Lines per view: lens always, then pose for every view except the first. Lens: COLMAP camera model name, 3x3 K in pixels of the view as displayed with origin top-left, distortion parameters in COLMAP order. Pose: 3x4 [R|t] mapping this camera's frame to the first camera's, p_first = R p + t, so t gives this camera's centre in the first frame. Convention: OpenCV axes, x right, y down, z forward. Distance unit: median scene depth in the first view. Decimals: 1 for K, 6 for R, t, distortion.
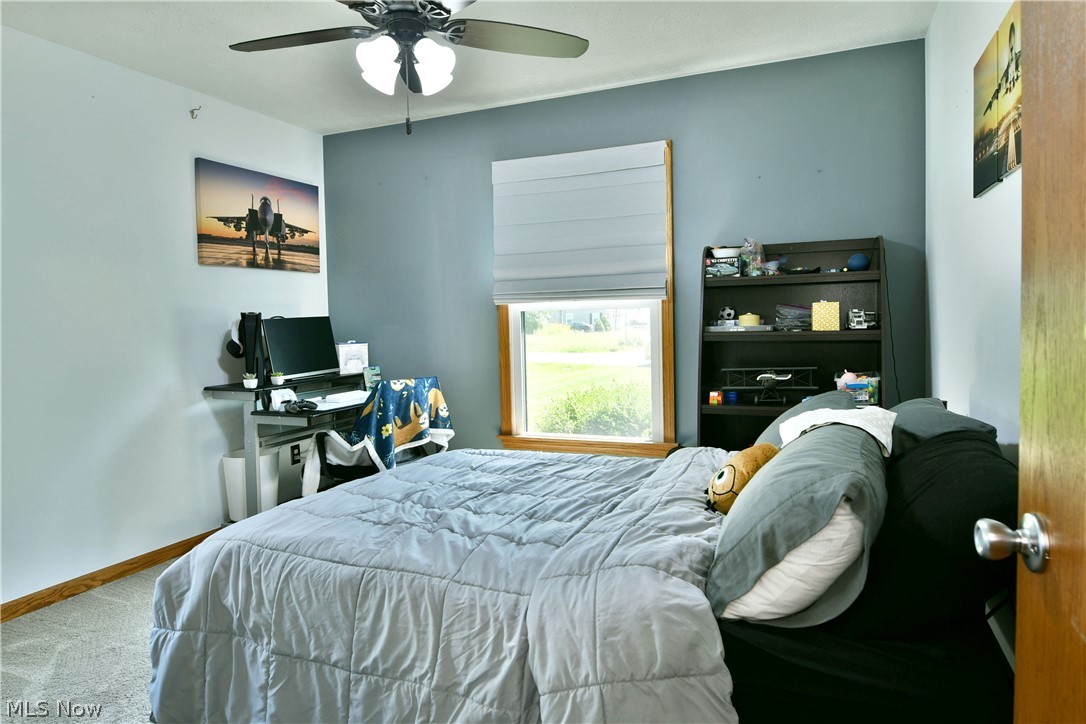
lens RADIAL K [[665.1, 0, 542.5], [0, 665.1, 359.4], [0, 0, 1]] dist [-0.013182, -0.004693]
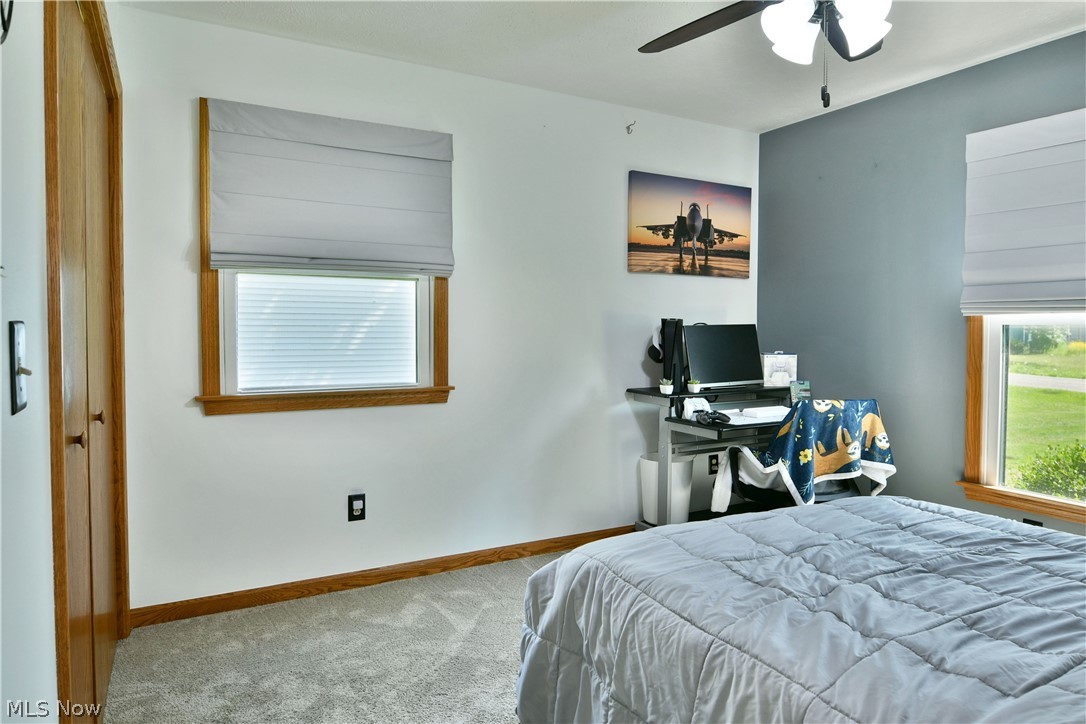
lens RADIAL K [[665.1, 0, 521.4], [0, 665.1, 345.3], [0, 0, 1]] dist [-0.013182, -0.004693]
pose [[0.777233, 0.046573, -0.627487, 0.026088], [-0.064989, 0.997865, -0.006436, -0.014471], [0.625848, 0.045782, 0.778601, 0.119404]]
